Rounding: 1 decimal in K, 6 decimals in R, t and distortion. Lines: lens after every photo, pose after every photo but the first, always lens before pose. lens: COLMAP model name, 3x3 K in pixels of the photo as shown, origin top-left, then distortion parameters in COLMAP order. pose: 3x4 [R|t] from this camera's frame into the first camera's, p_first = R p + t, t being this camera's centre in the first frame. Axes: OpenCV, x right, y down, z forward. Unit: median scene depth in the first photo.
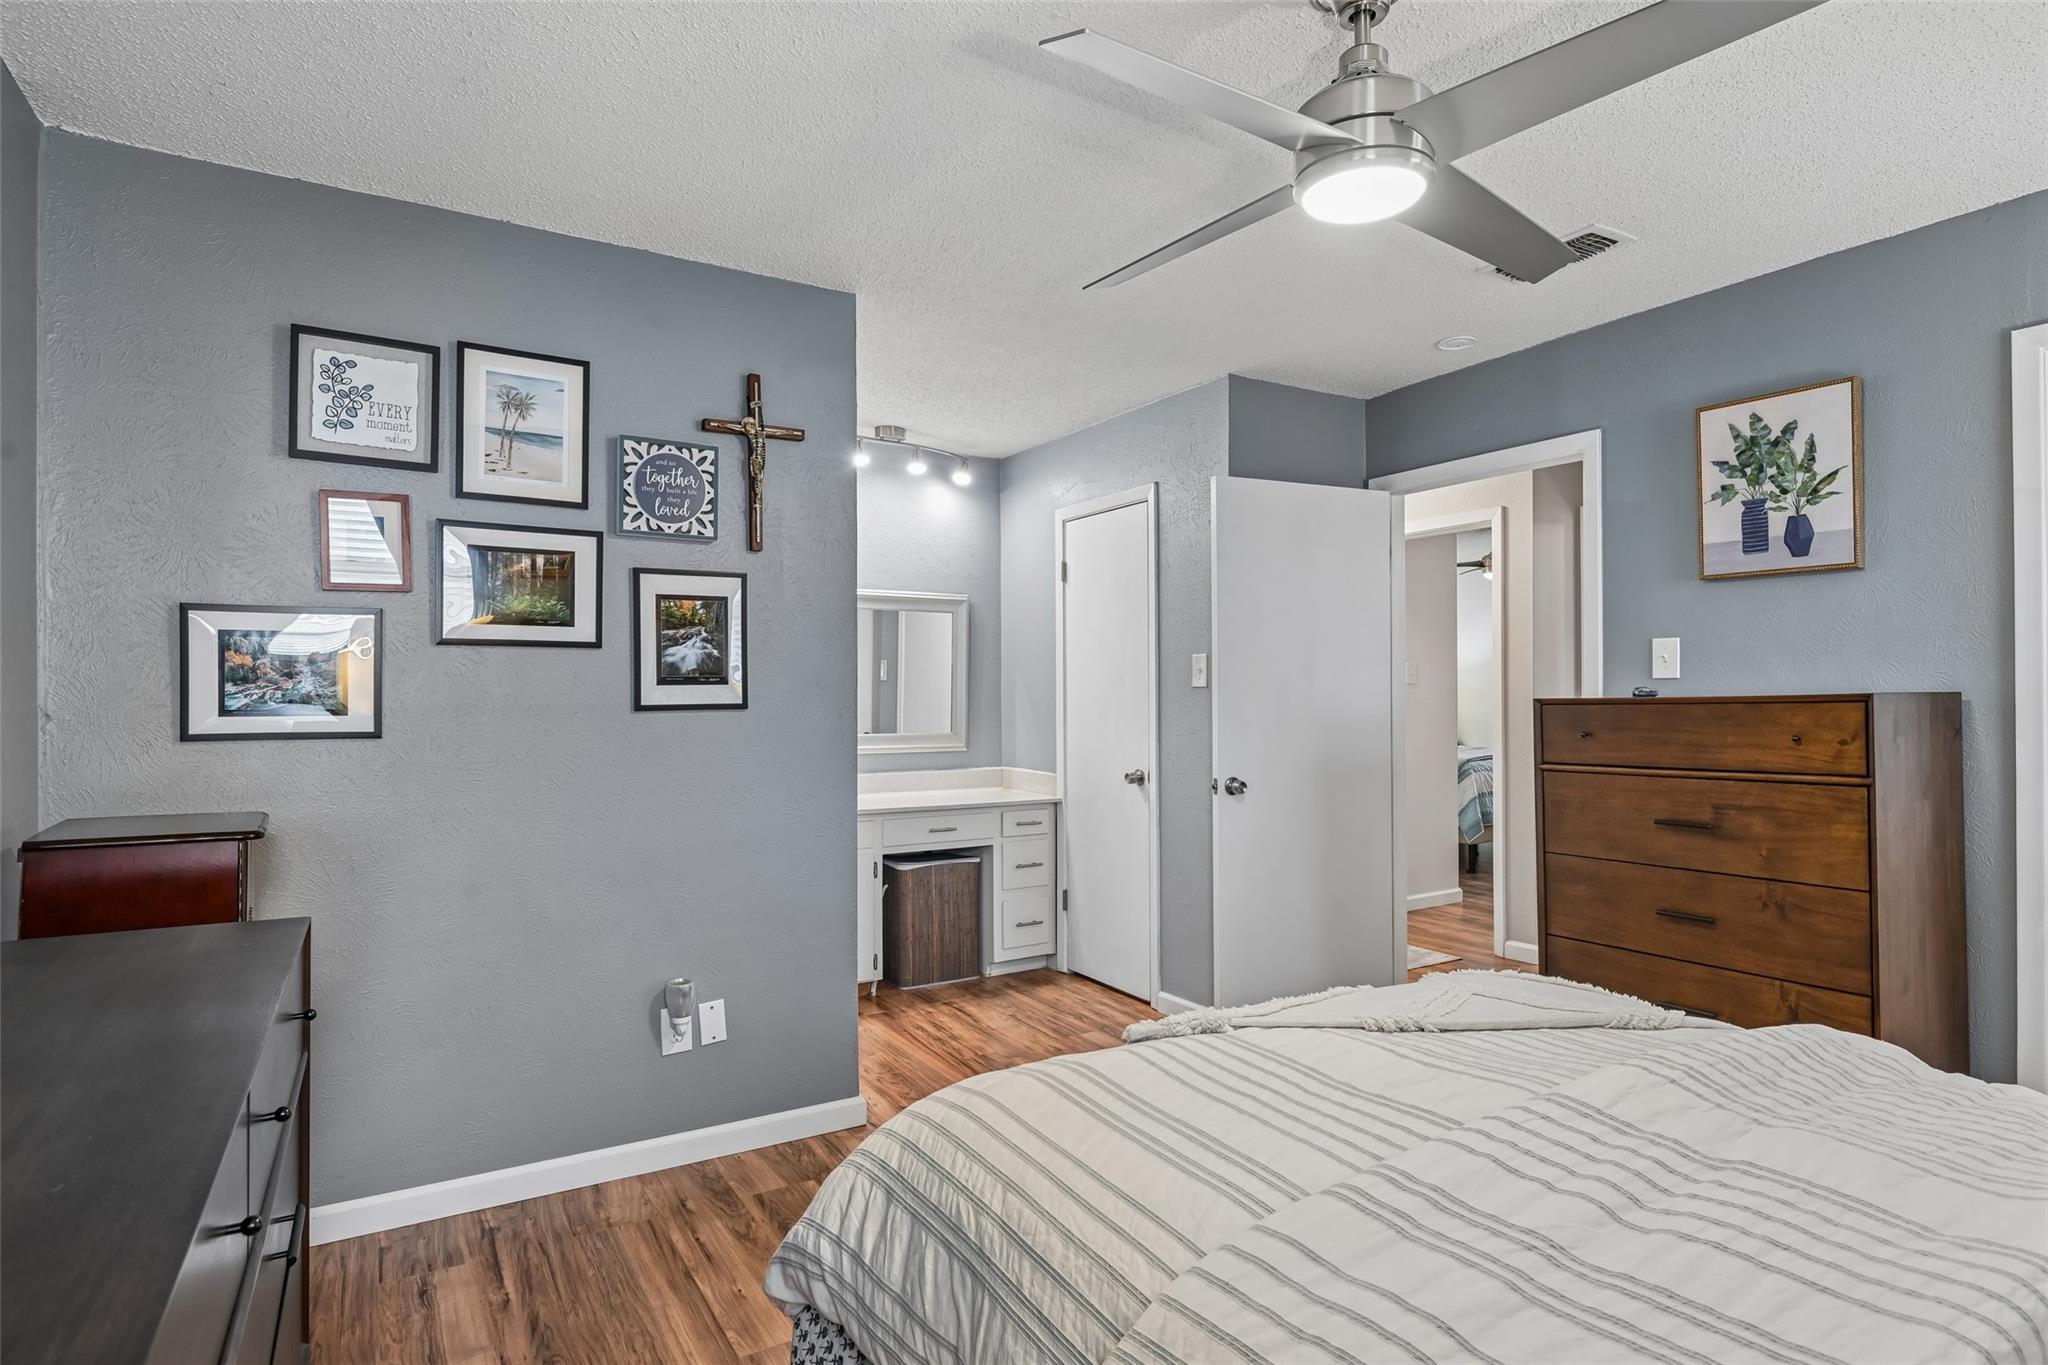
lens RADIAL K [[1093.3, 0, 1026.3], [0, 1093.3, 689.3], [0, 0, 1]] dist [-0.000481, 0.000000]
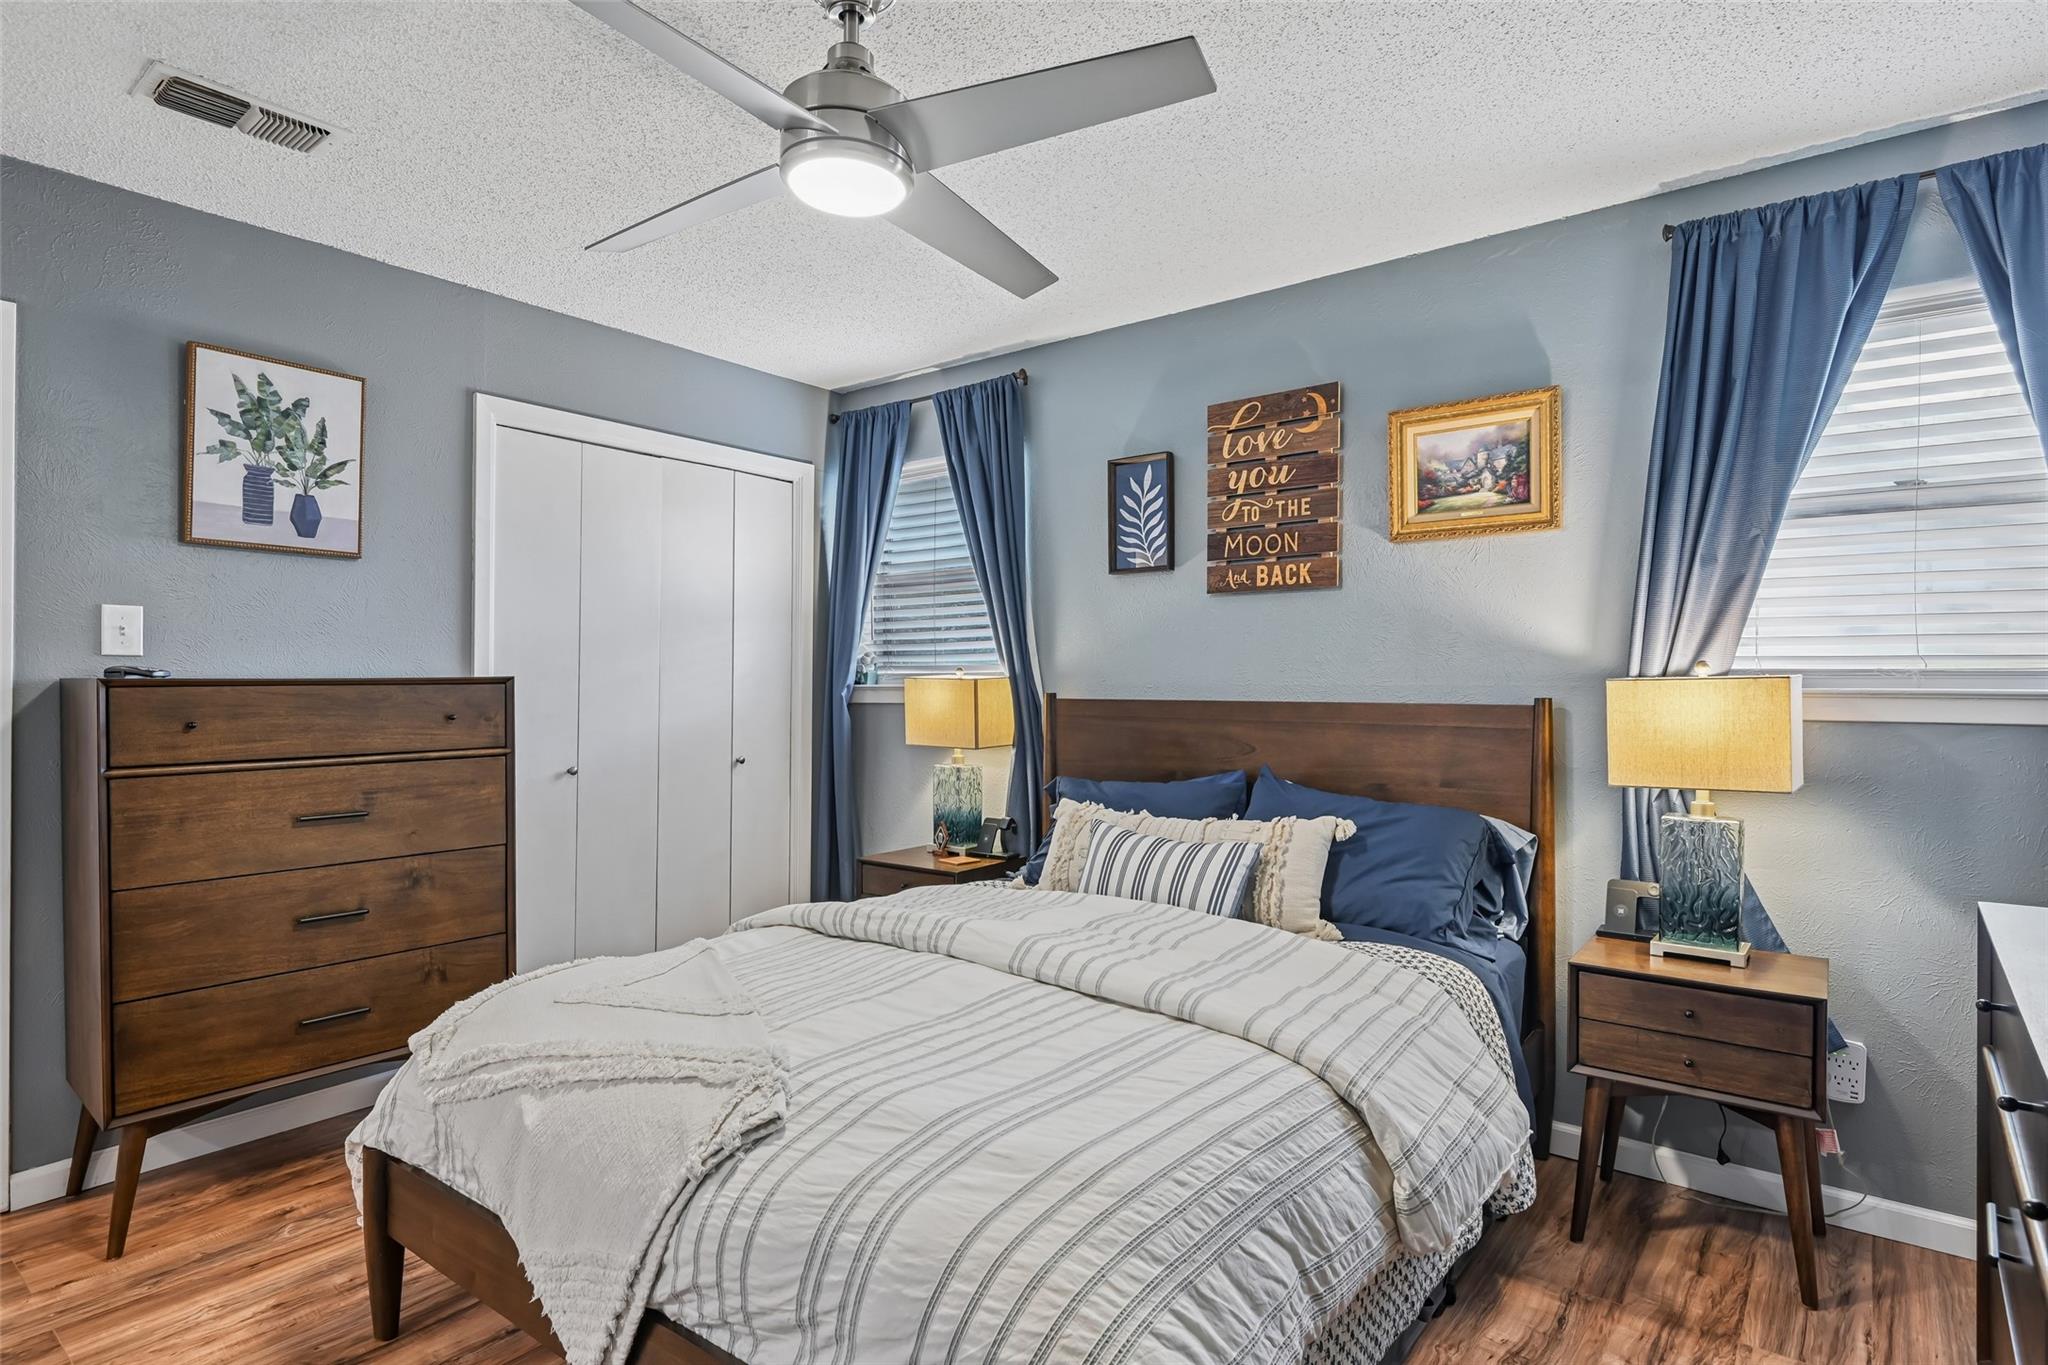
lens RADIAL K [[1091.8, 0, 1024.1], [0, 1091.8, 677.7], [0, 0, 1]] dist [0.001570, 0.000134]
pose [[-0.362749, 0.010867, 0.931824, -0.438591], [-0.003991, 0.999905, -0.013215, 0.015649], [-0.931878, -0.008513, -0.362671, 0.742717]]
